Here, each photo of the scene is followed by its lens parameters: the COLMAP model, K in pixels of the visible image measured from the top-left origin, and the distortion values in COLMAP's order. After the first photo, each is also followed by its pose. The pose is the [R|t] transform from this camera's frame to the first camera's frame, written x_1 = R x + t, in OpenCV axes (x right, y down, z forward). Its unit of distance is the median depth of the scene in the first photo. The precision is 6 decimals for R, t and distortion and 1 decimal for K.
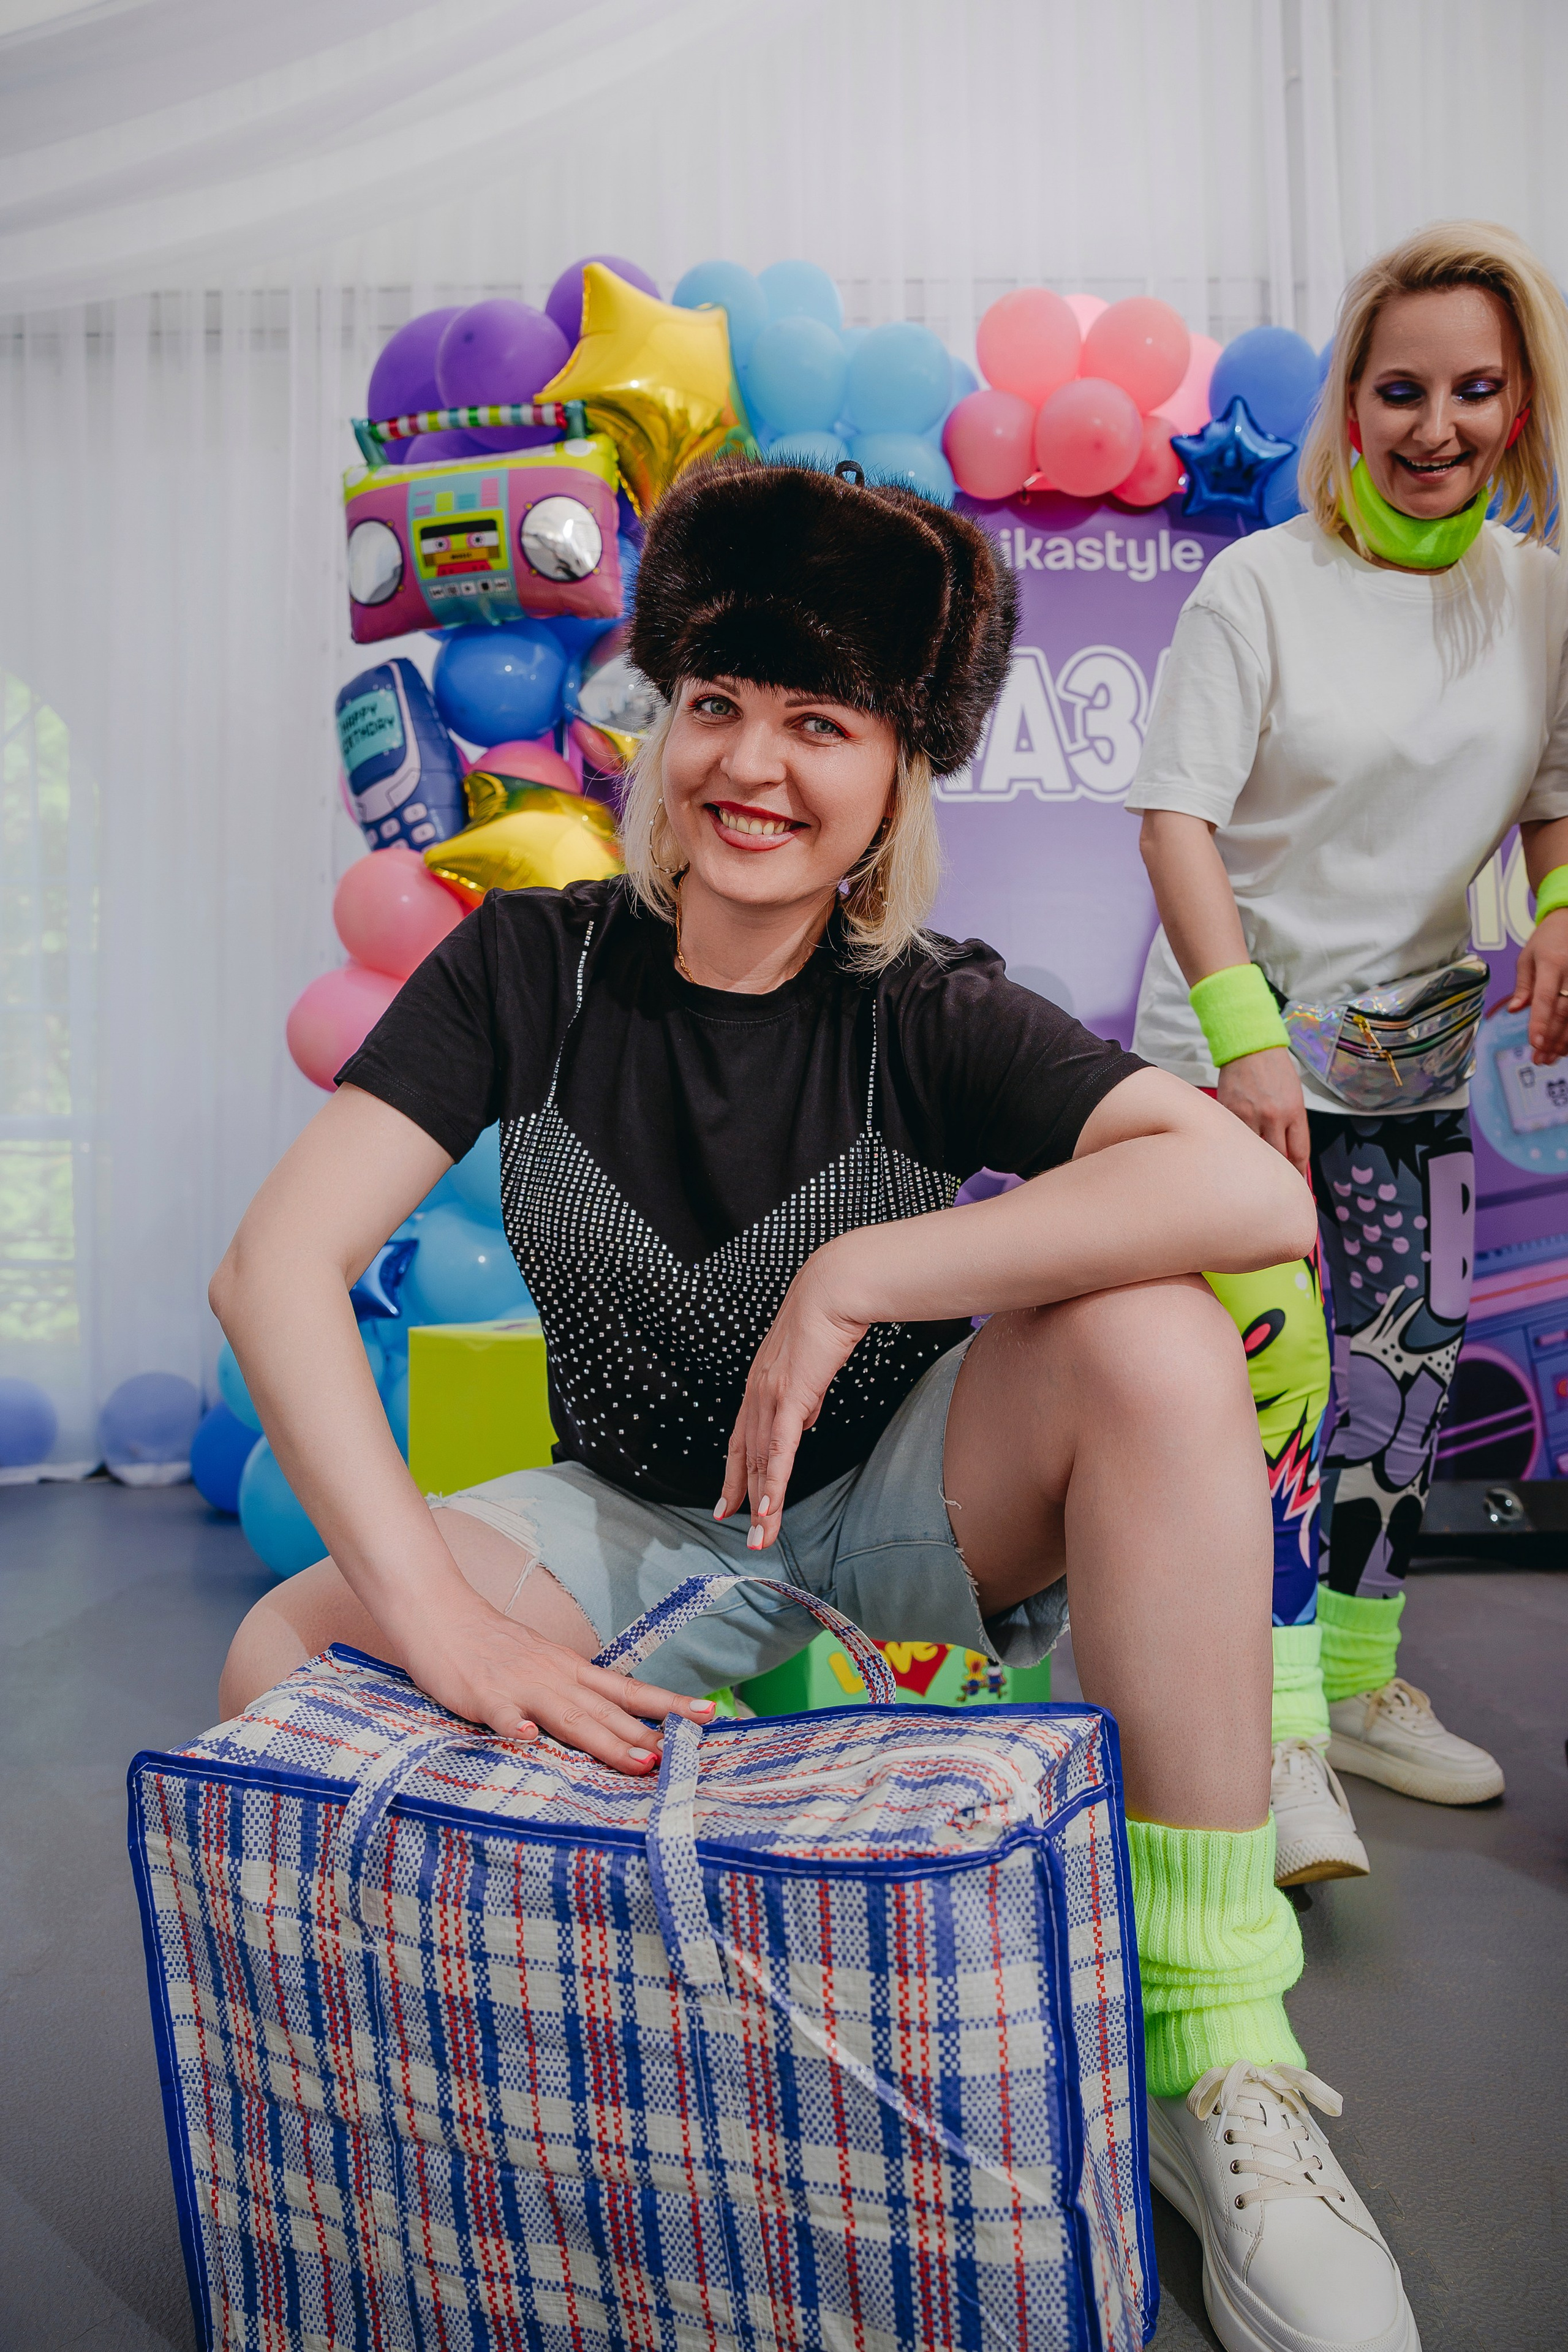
lens RADIAL K [[1546.0, 0, 828.2], [0, 1546.0, 1159.8], [0, 0, 1]] dist [-0.059923, 0.059169]
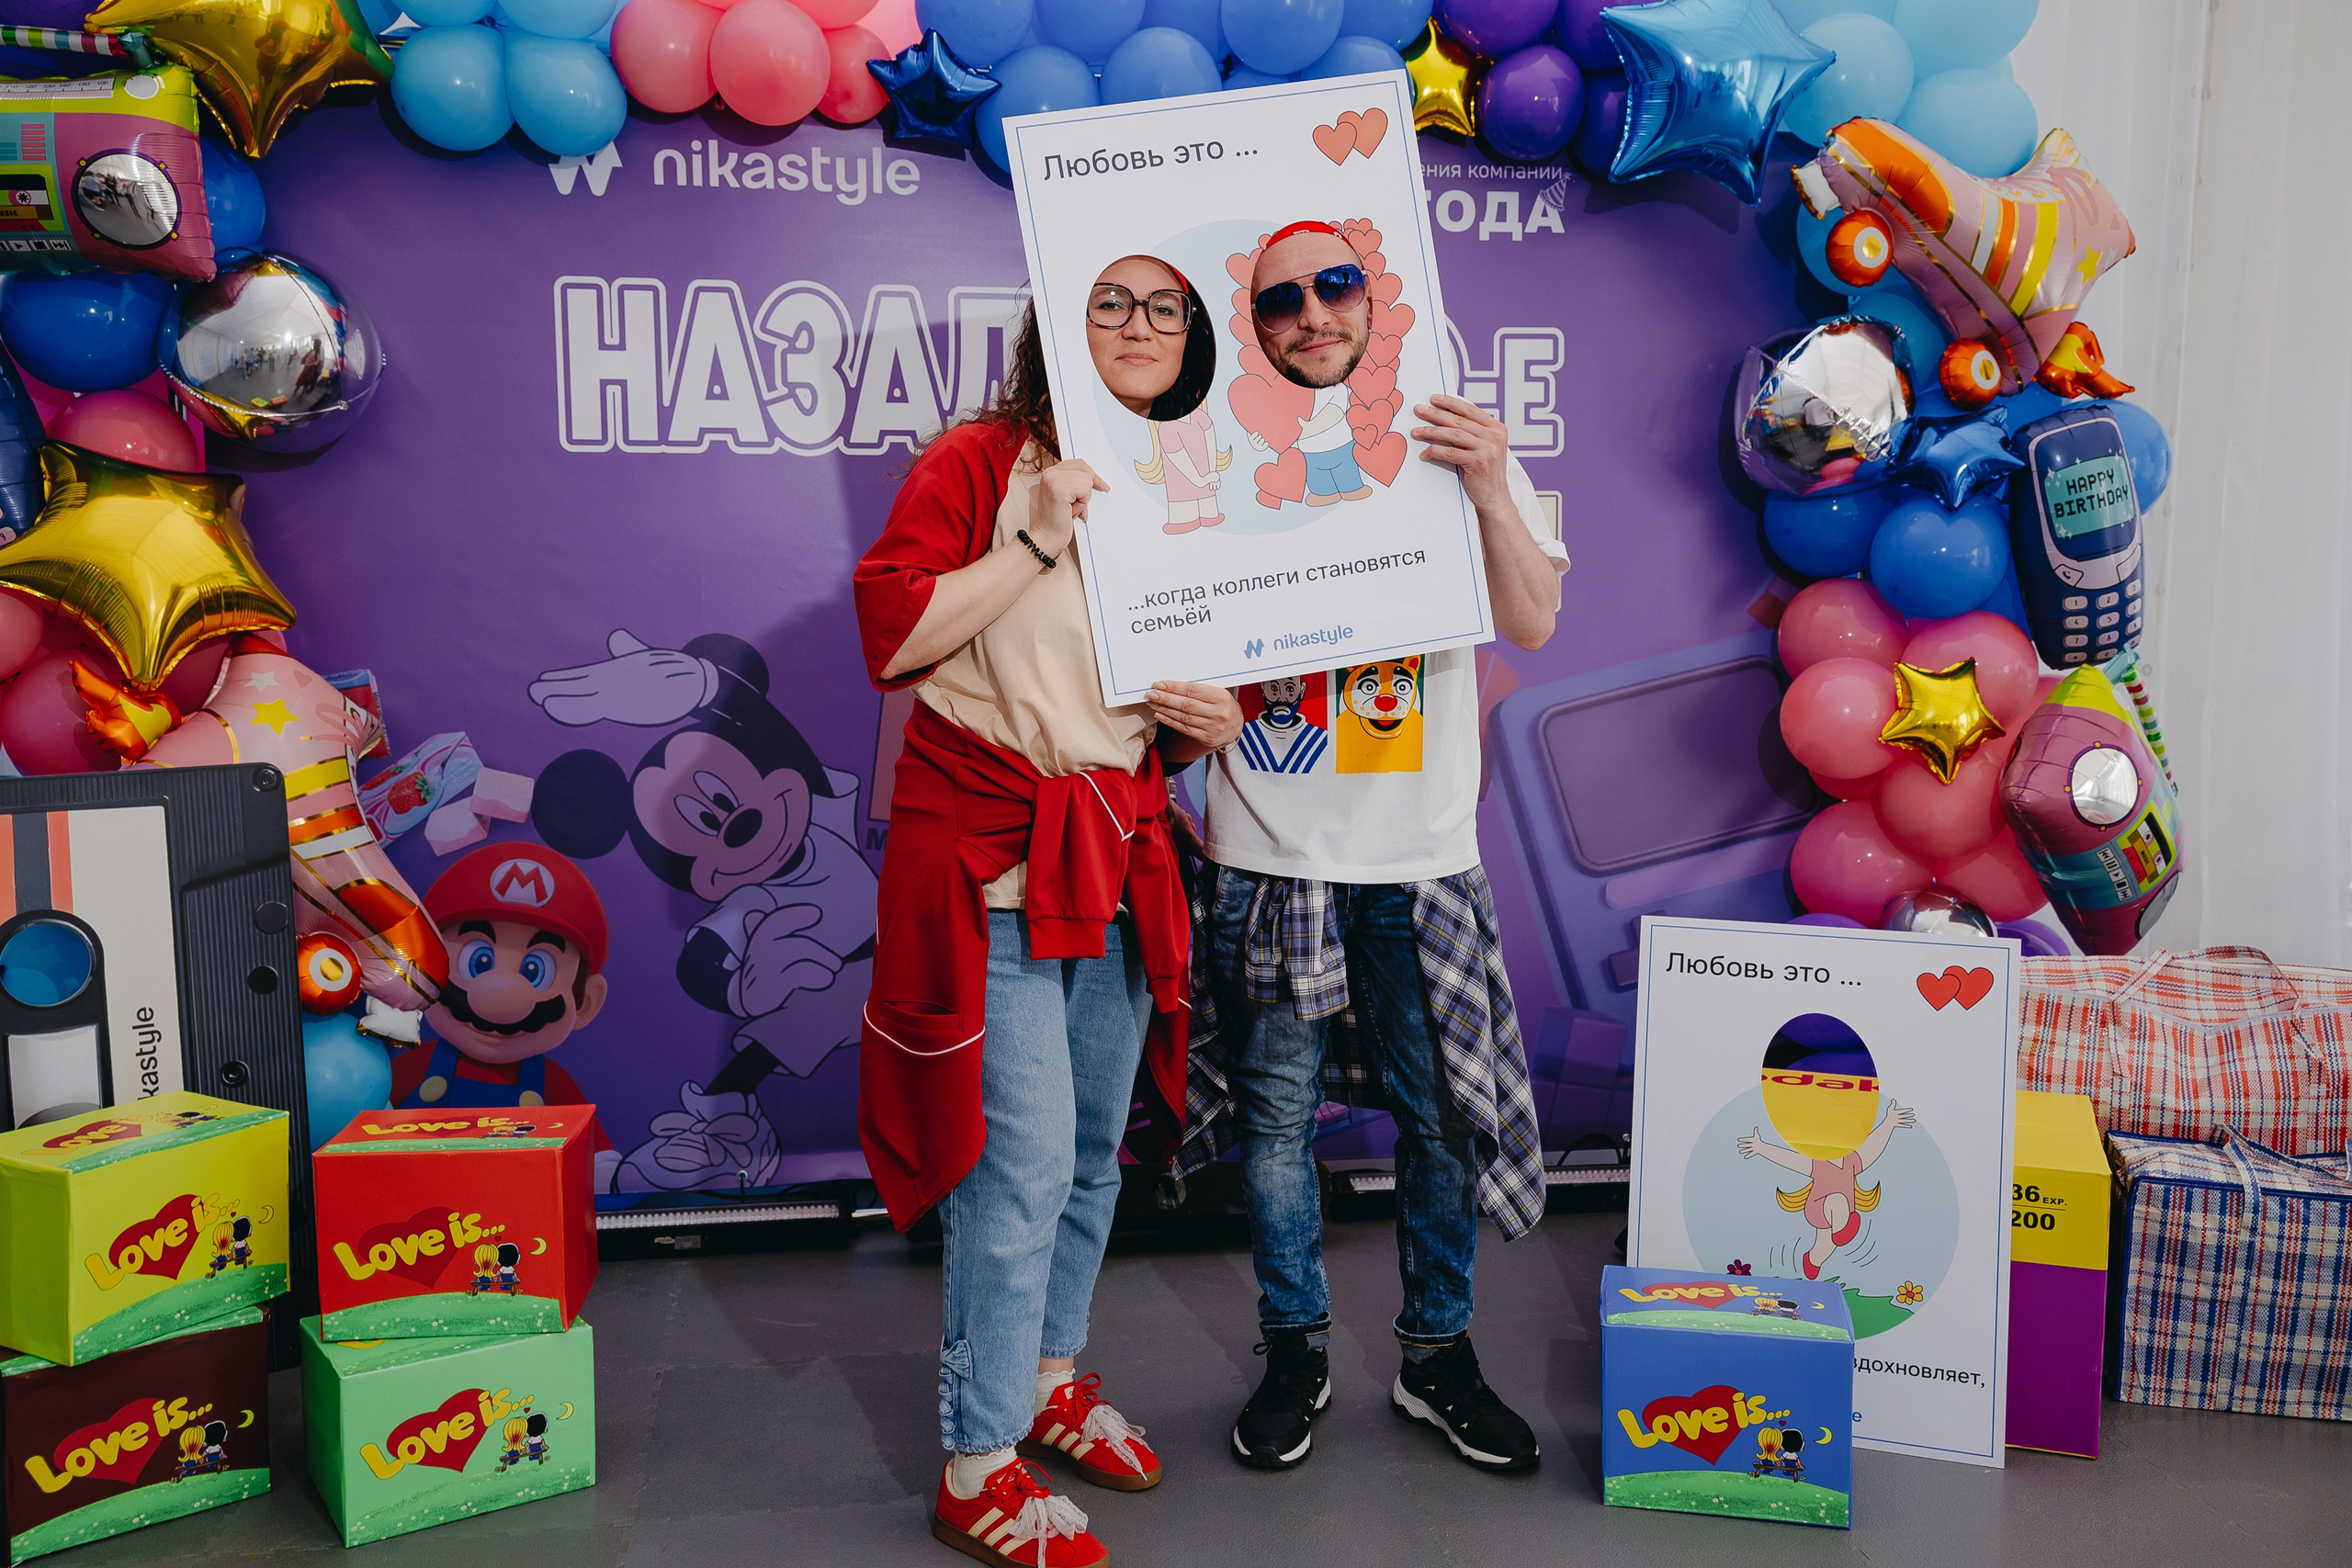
lens RADIAL K [[2012.7, 0, 1168.1], [0, 2012.7, 786.0], [0, 0, 1]] dist [0.033753, -0.003011]
pose [[0.987393, -0.001569, 0.158283, 0.202427], [-0.021732, 0.989138, 0.145376, -0.217256], [-0.156792, -0.146983, 0.976633, -0.258989]]
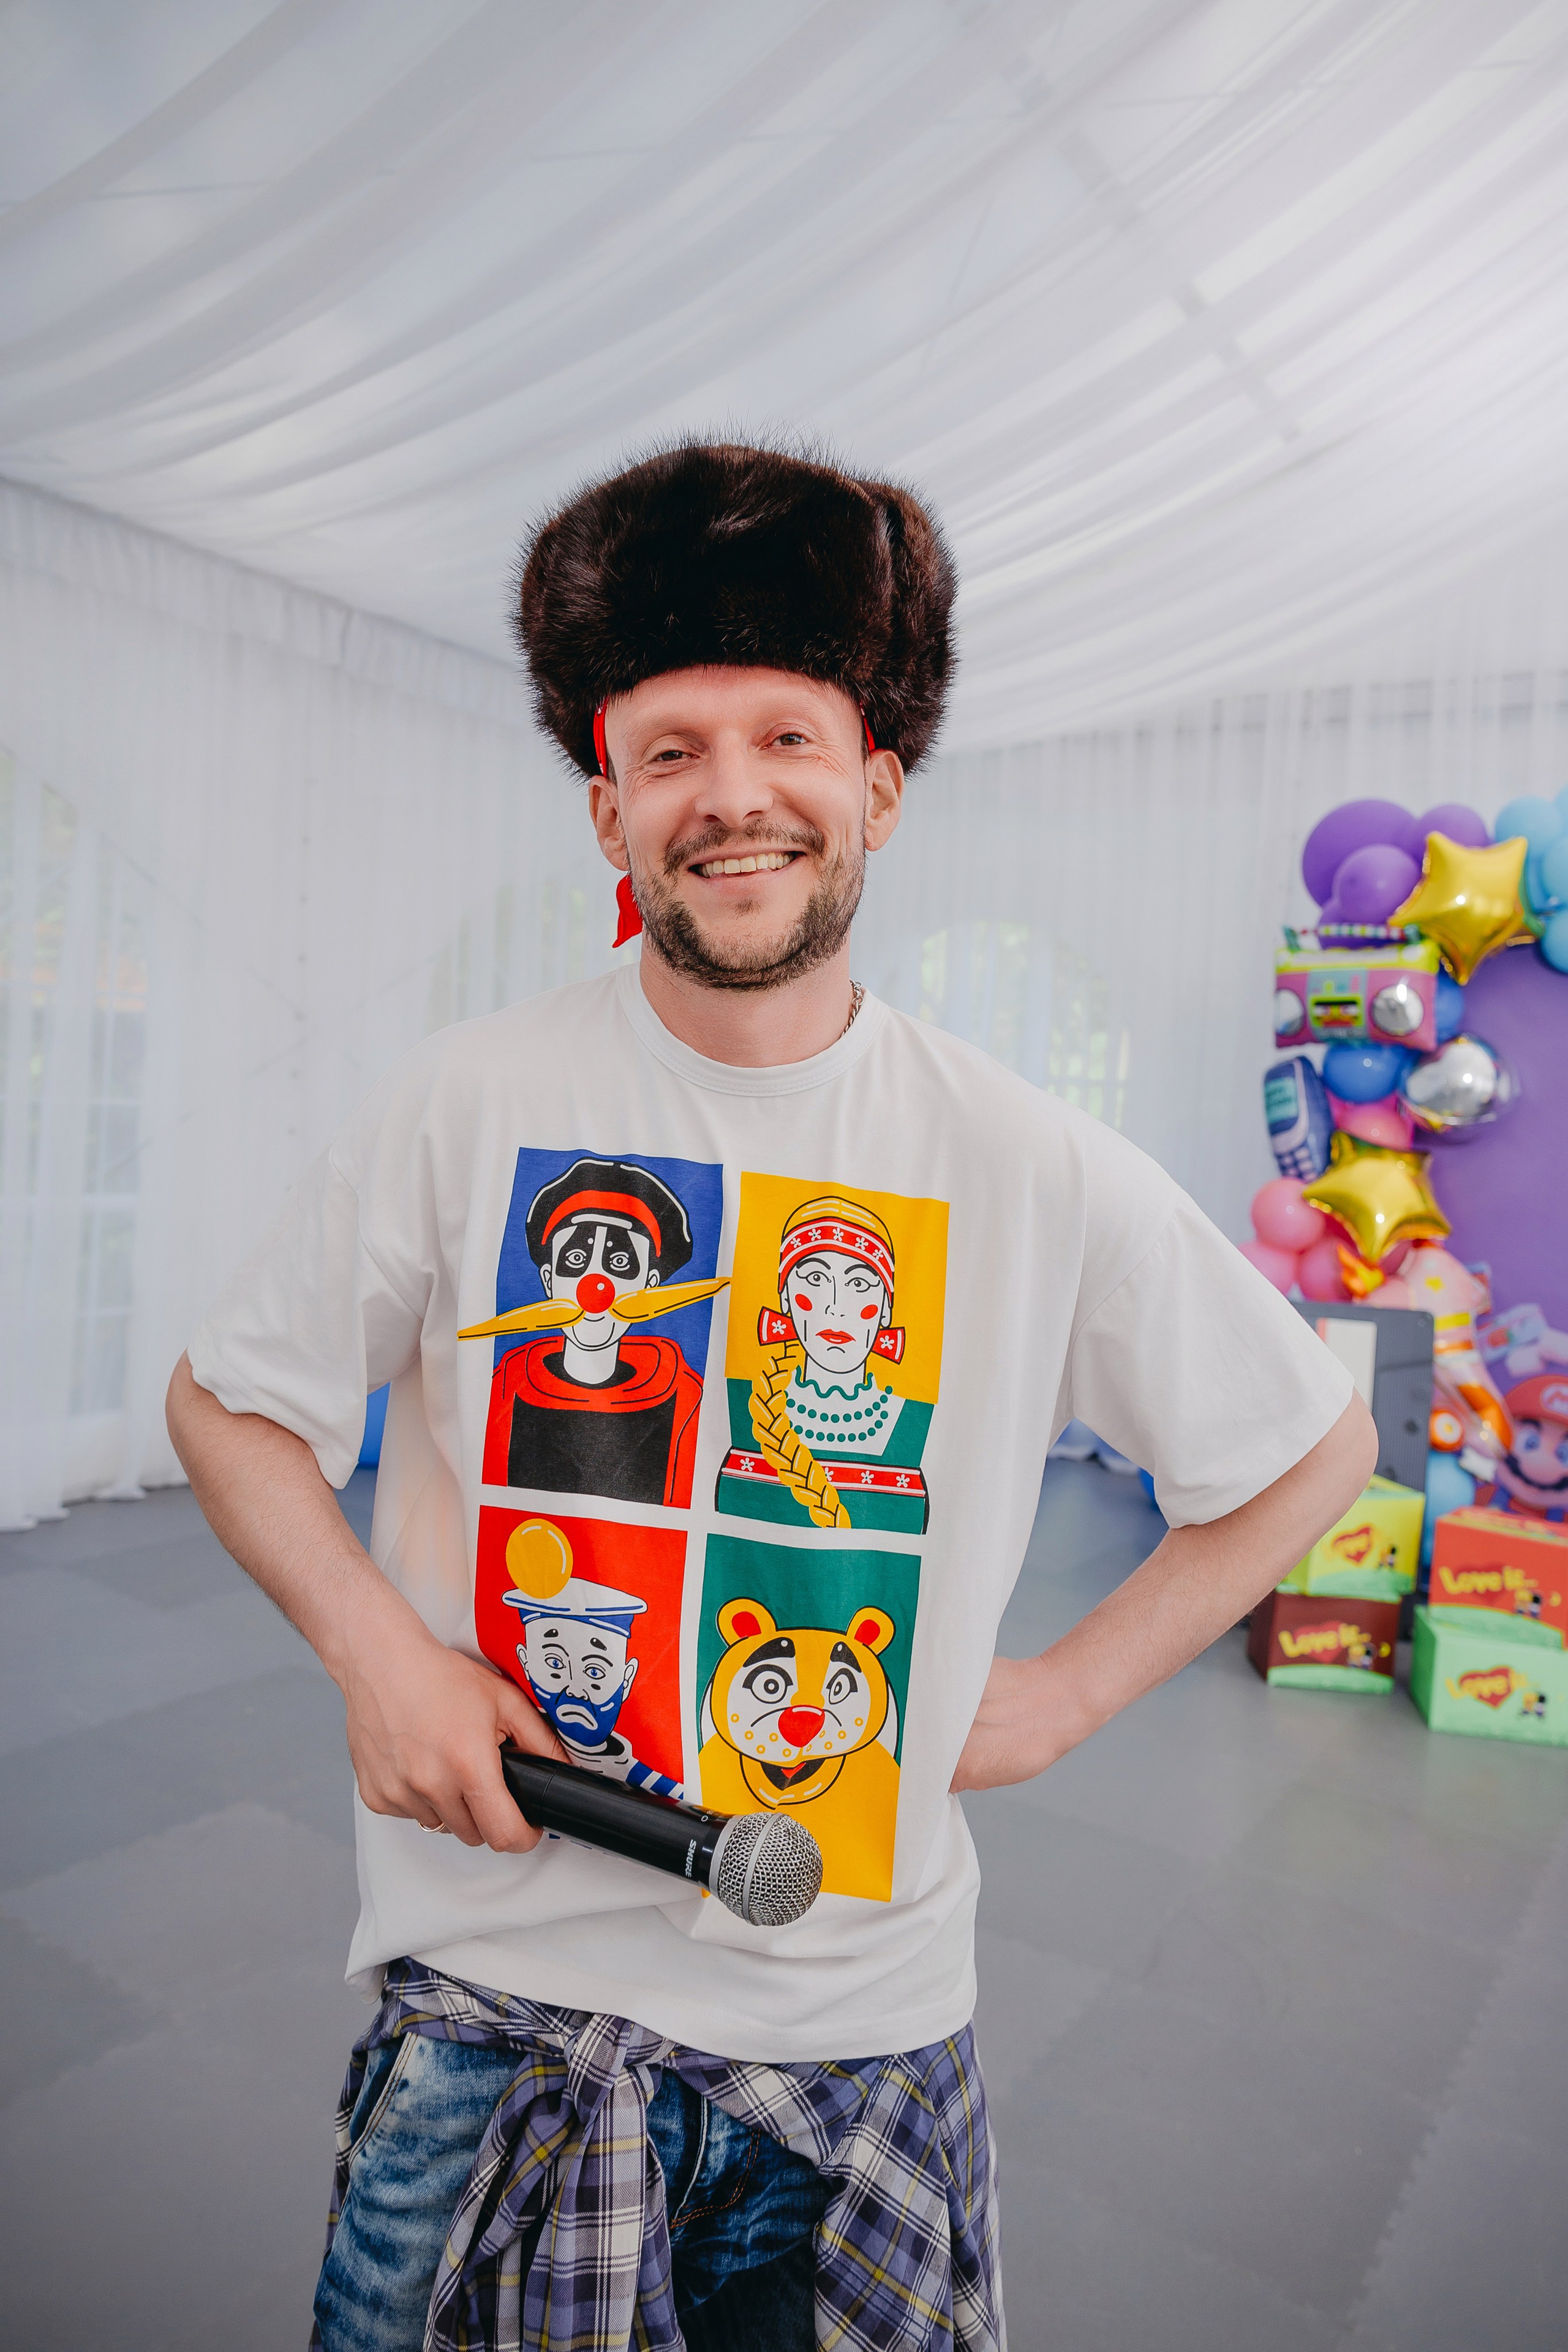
lens RADIAL K [[1546.0, 0, 785.5], [0, 1546.0, 1180.3], [0, 0, 1]] dist [-0.059923, 0.059169]
pose [[0.808980, 0.089984, -0.580908, 0.246749], [-0.053177, 0.995365, 0.080129, -0.271982], [0.585426, -0.033932, 0.810016, -0.686272]]
